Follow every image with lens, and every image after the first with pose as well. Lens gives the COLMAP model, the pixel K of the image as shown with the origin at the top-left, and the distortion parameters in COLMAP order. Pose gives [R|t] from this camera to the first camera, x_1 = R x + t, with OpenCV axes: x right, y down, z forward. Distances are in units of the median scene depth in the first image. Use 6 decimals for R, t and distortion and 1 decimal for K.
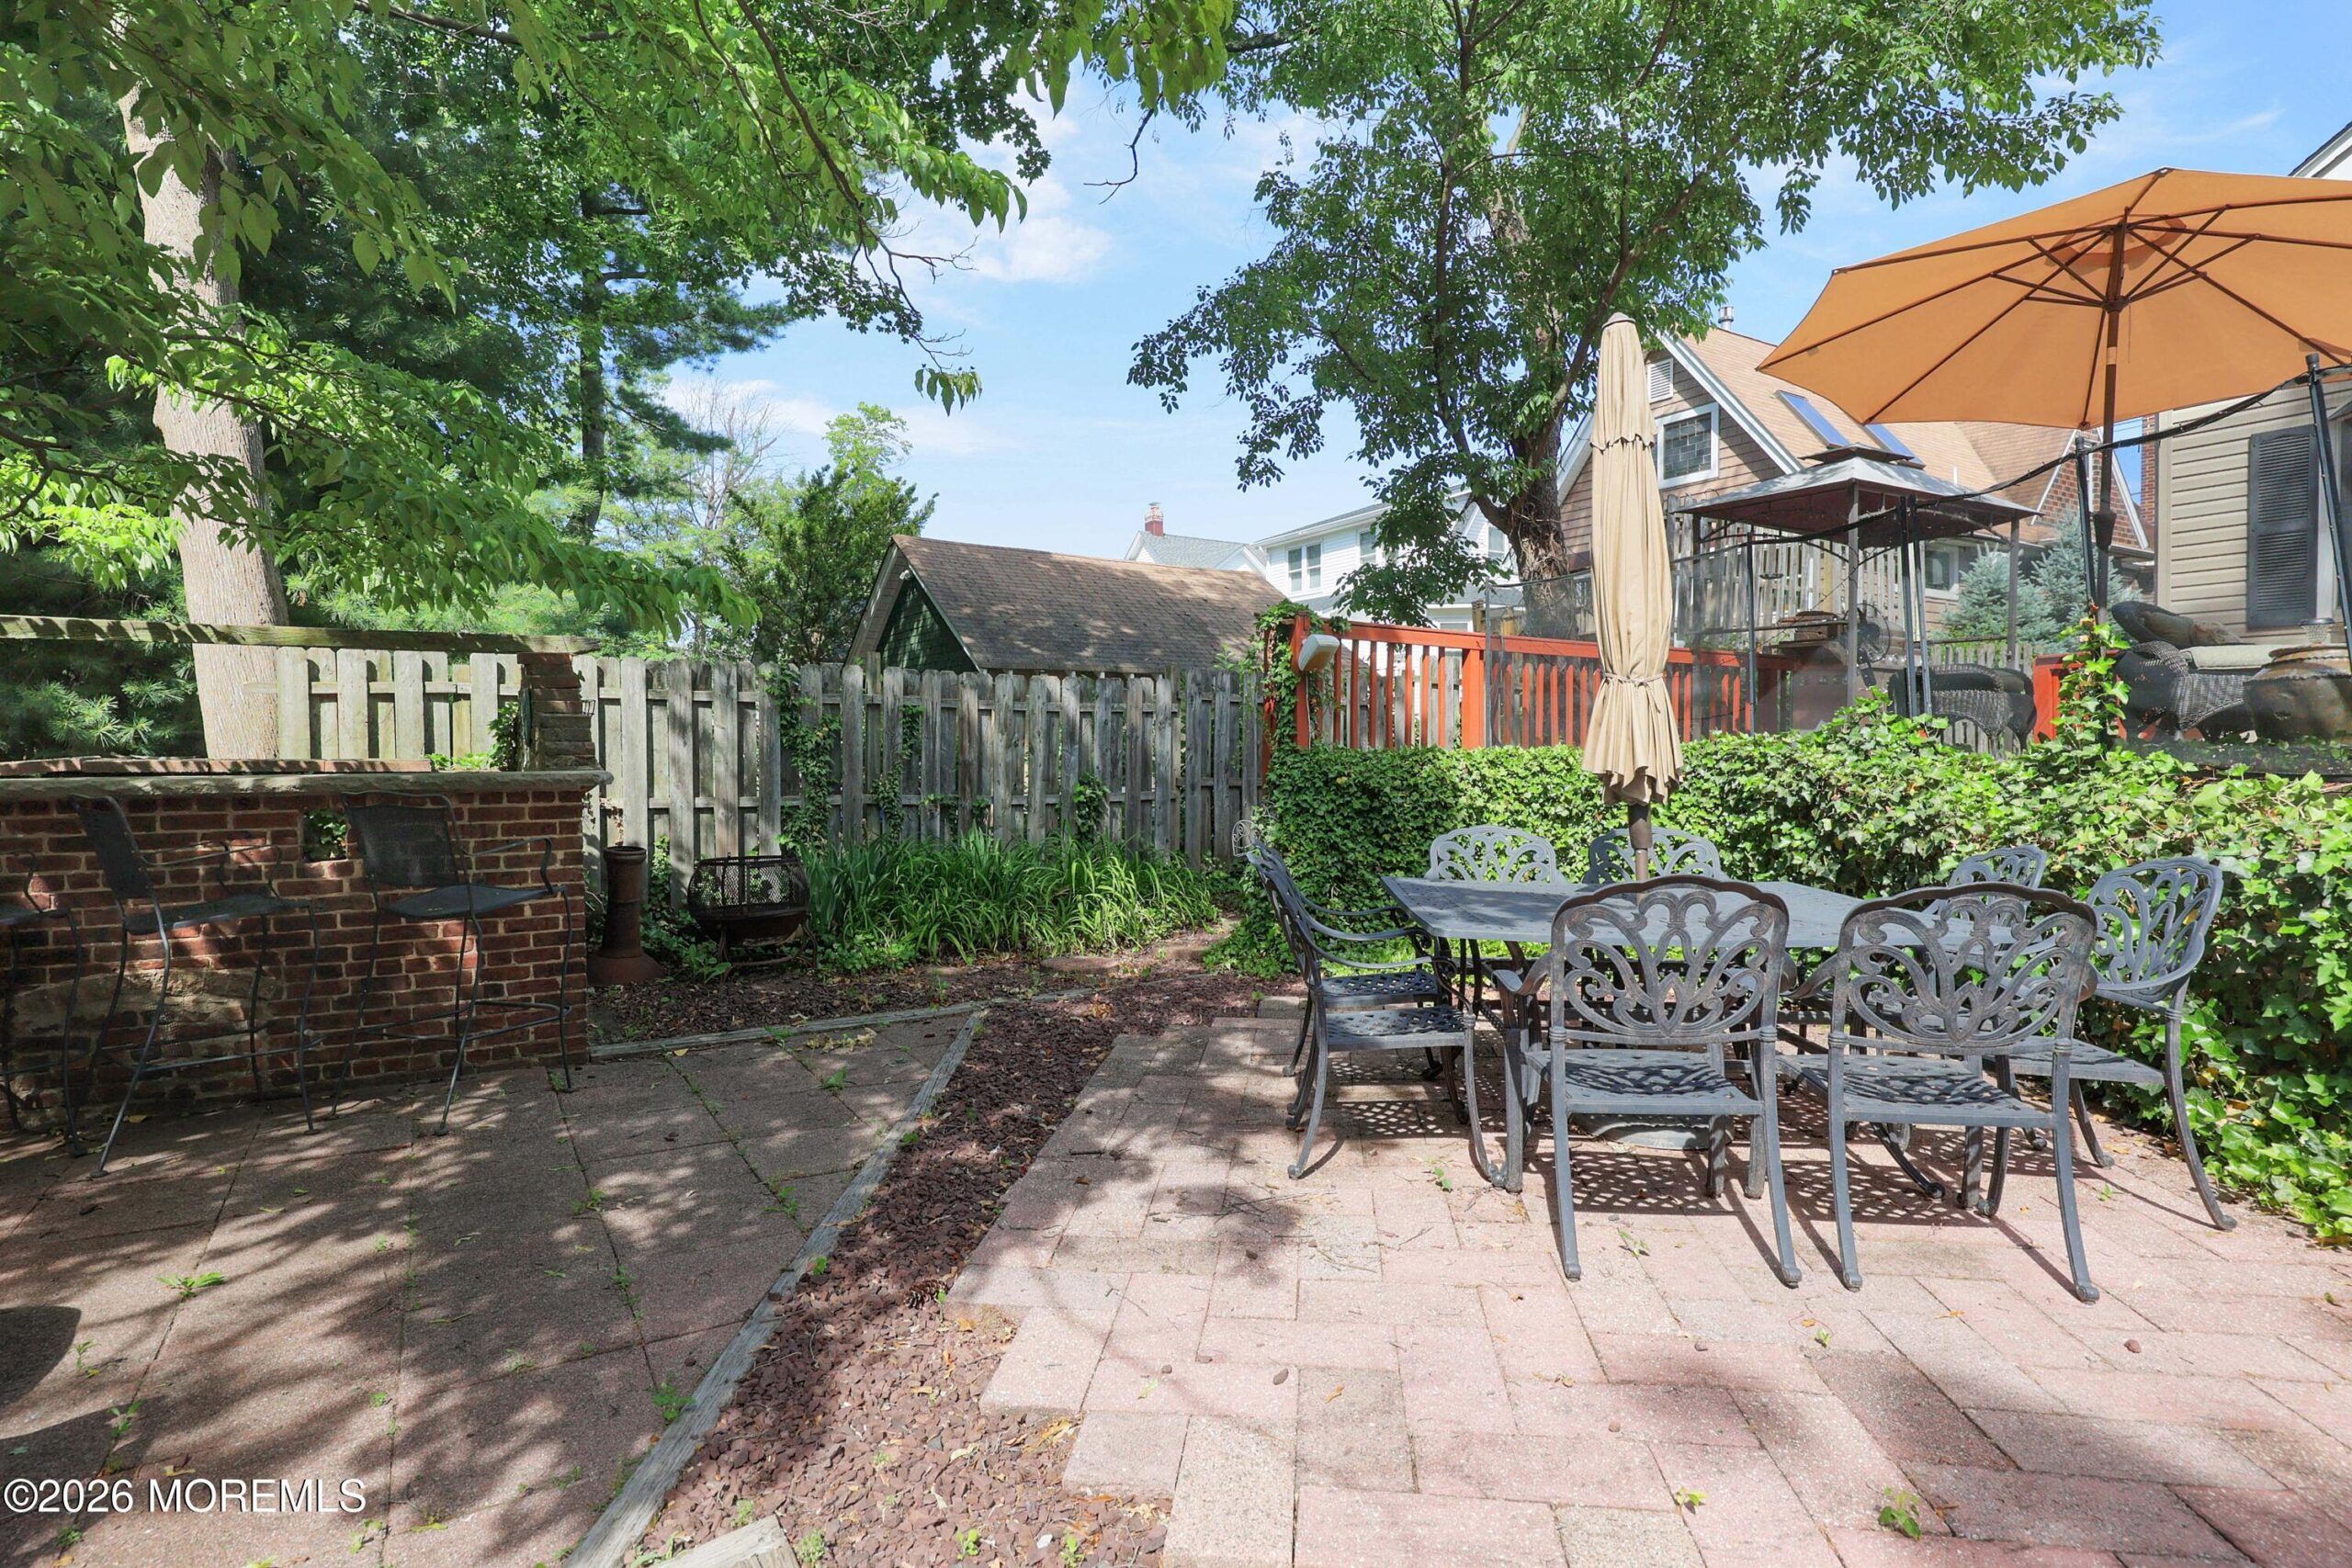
lens RADIAL K [[1222.2, 0, 1179.3], [0, 1222.2, 776.9], [0, 0, 1]] dist [0.005312, 0.000430]
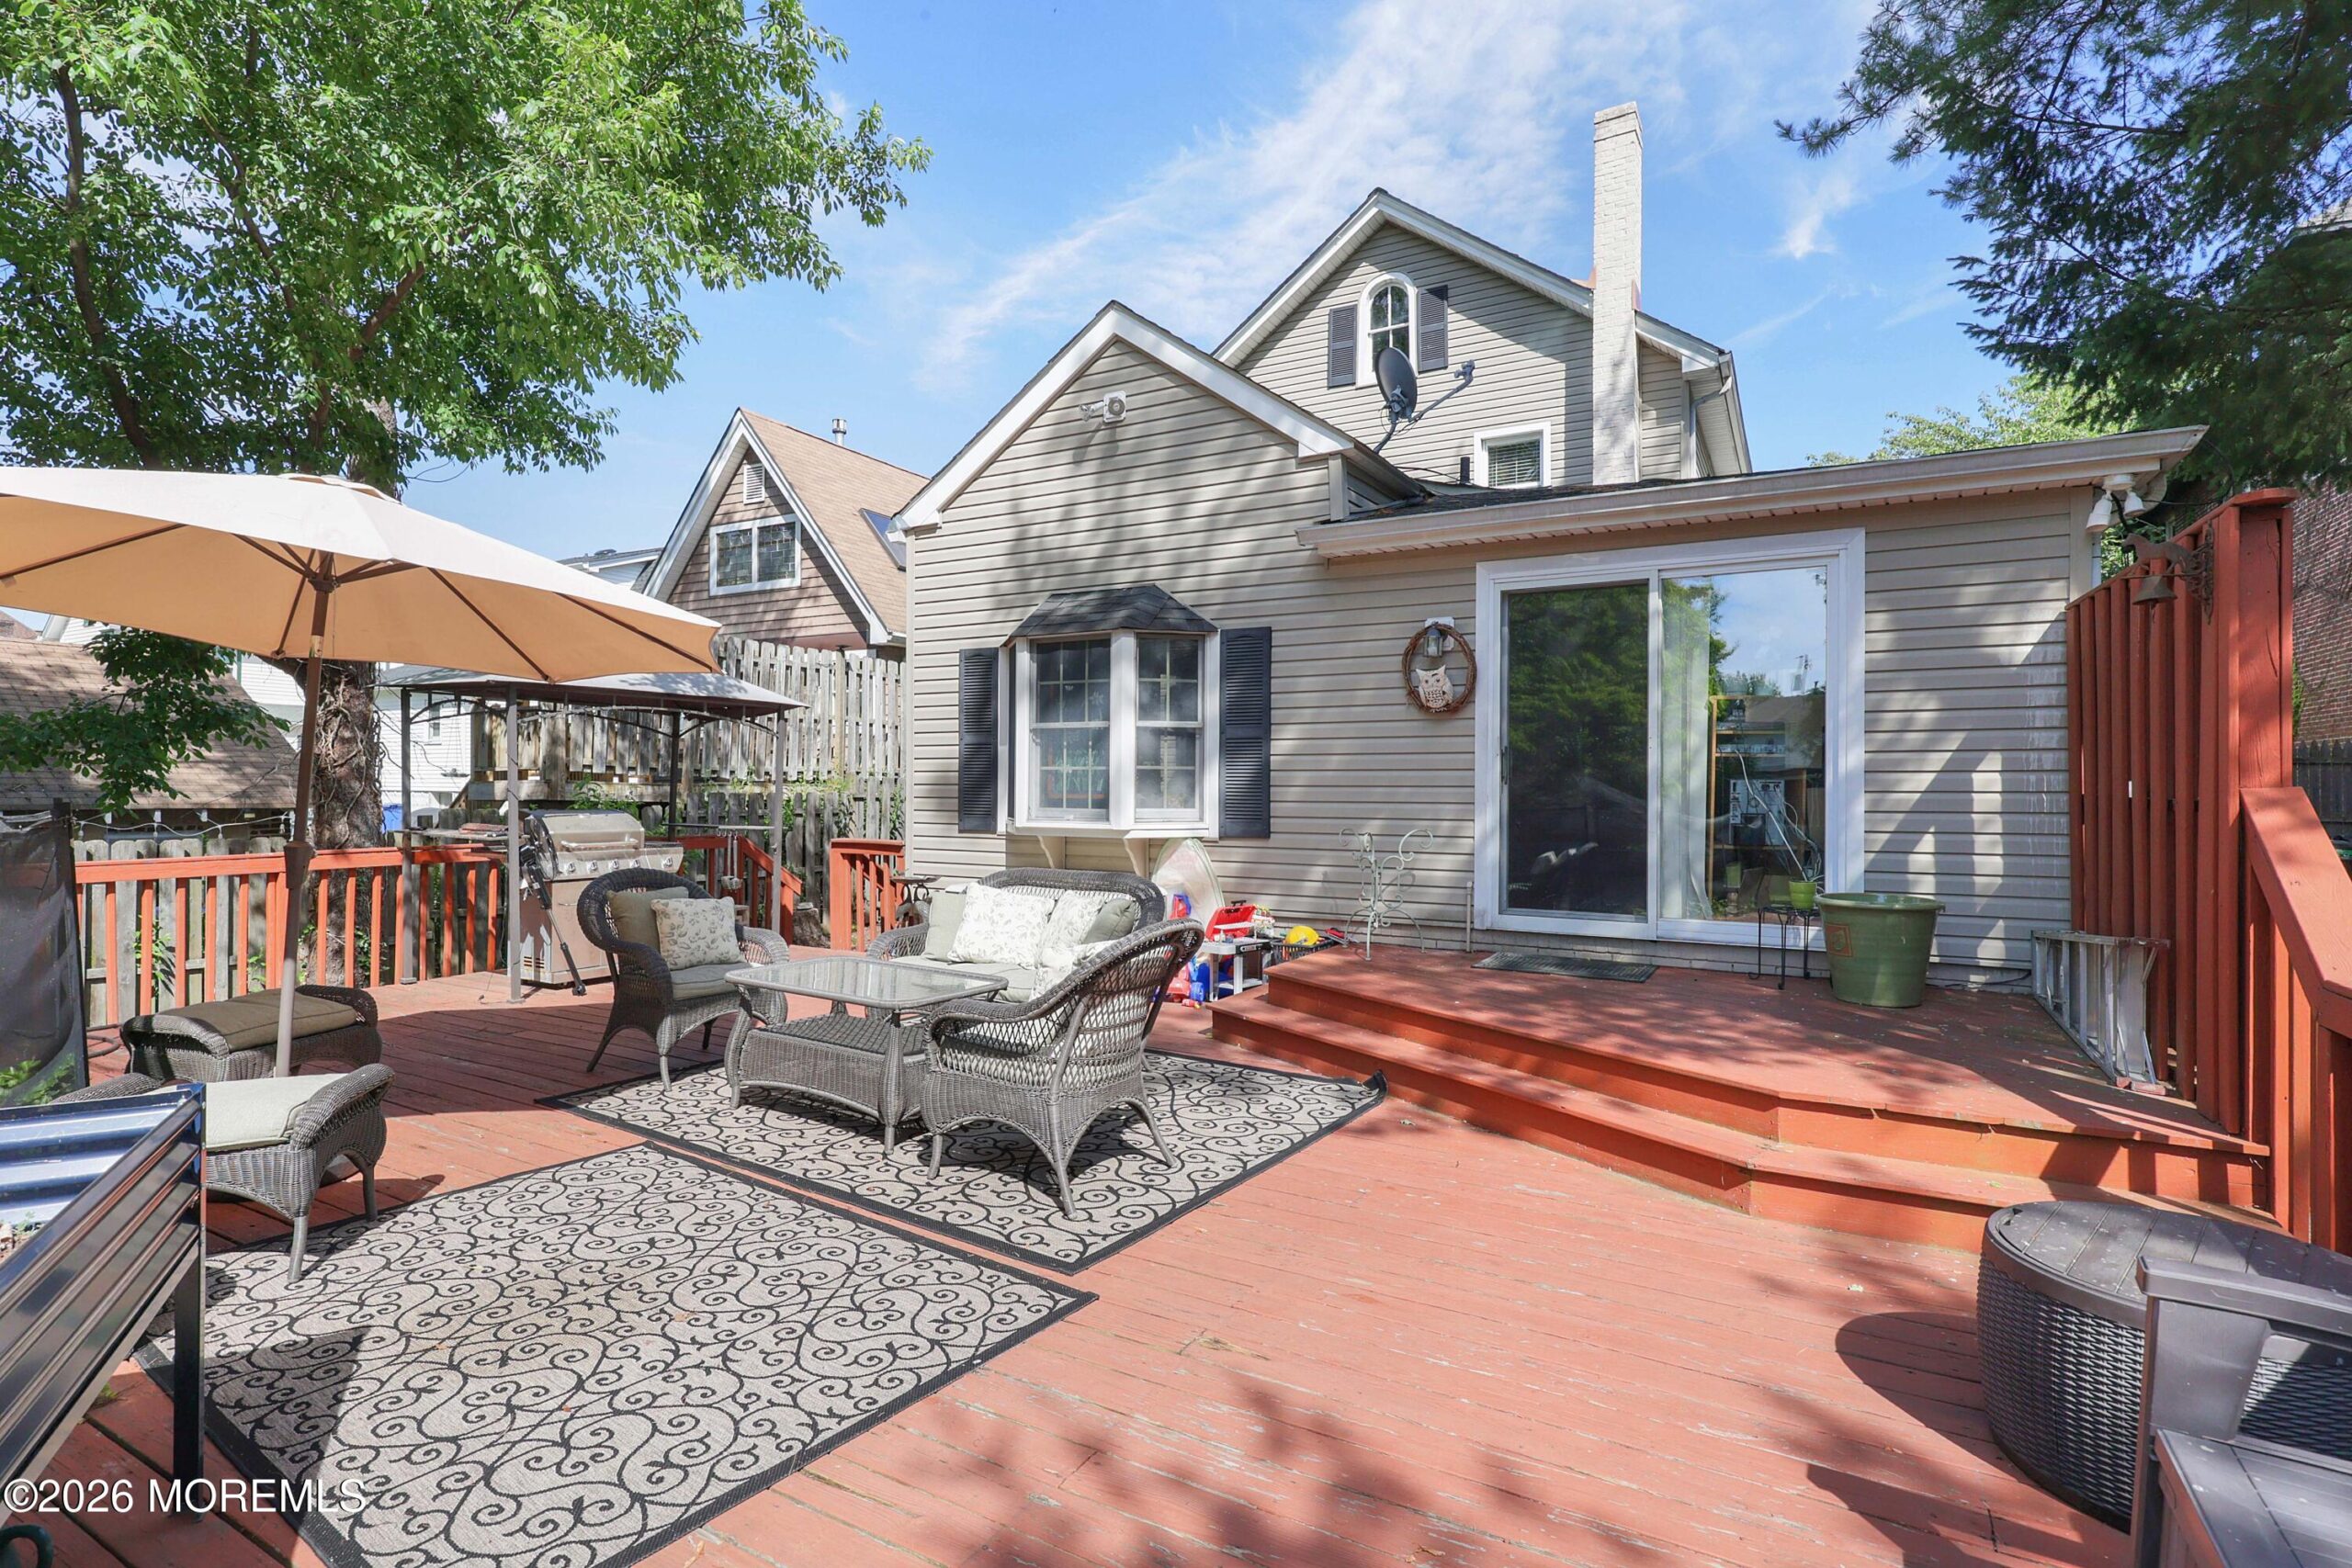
lens RADIAL K [[1128.1, 0, 1220.5], [0, 1128.1, 774.0], [0, 0, 1]] dist [0.005769, 0.000023]
pose [[0.853146, -0.002767, 0.521665, 0.702200], [0.014019, 0.999746, -0.017625, -0.189686], [-0.521484, 0.022350, 0.852969, 0.049311]]
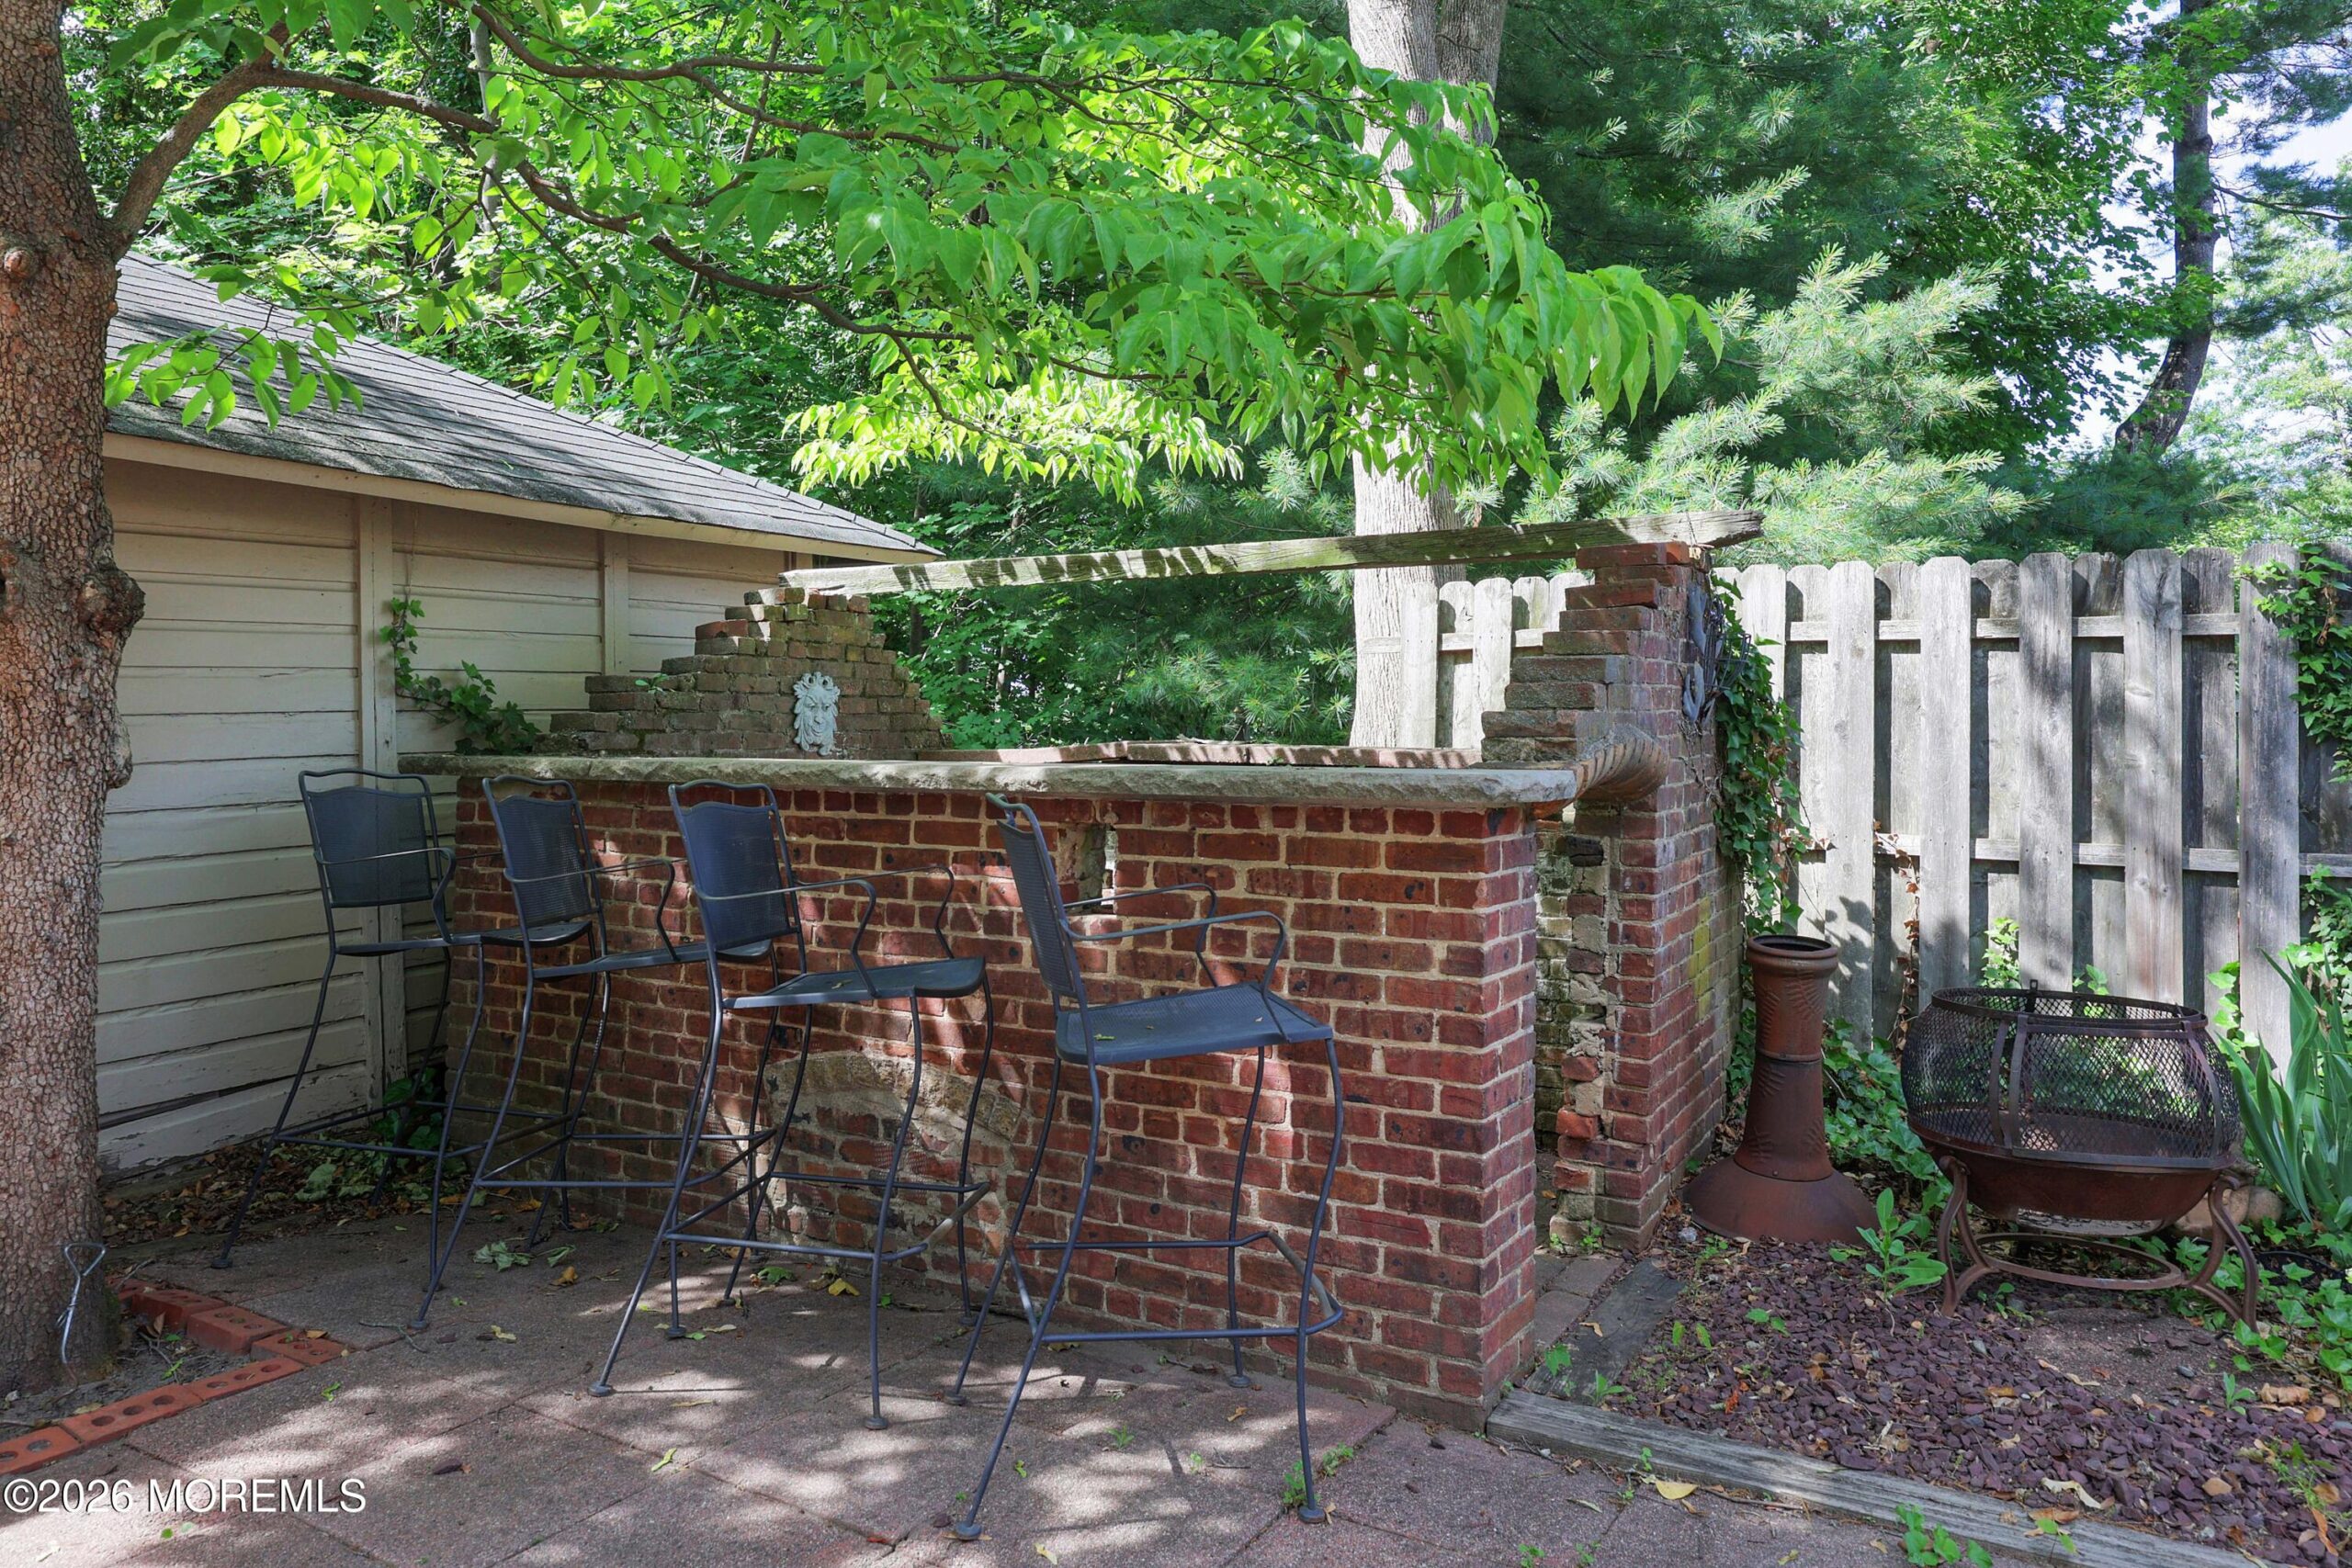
lens RADIAL K [[1549.5, 0, 1191.8], [0, 1549.5, 670.3], [0, 0, 1]] dist [0.005904, 0.000125]
pose [[0.450429, -0.037179, -0.892038, -0.017151], [-0.033166, 0.997746, -0.058331, -0.003358], [0.892196, 0.055859, 0.448180, 0.499122]]
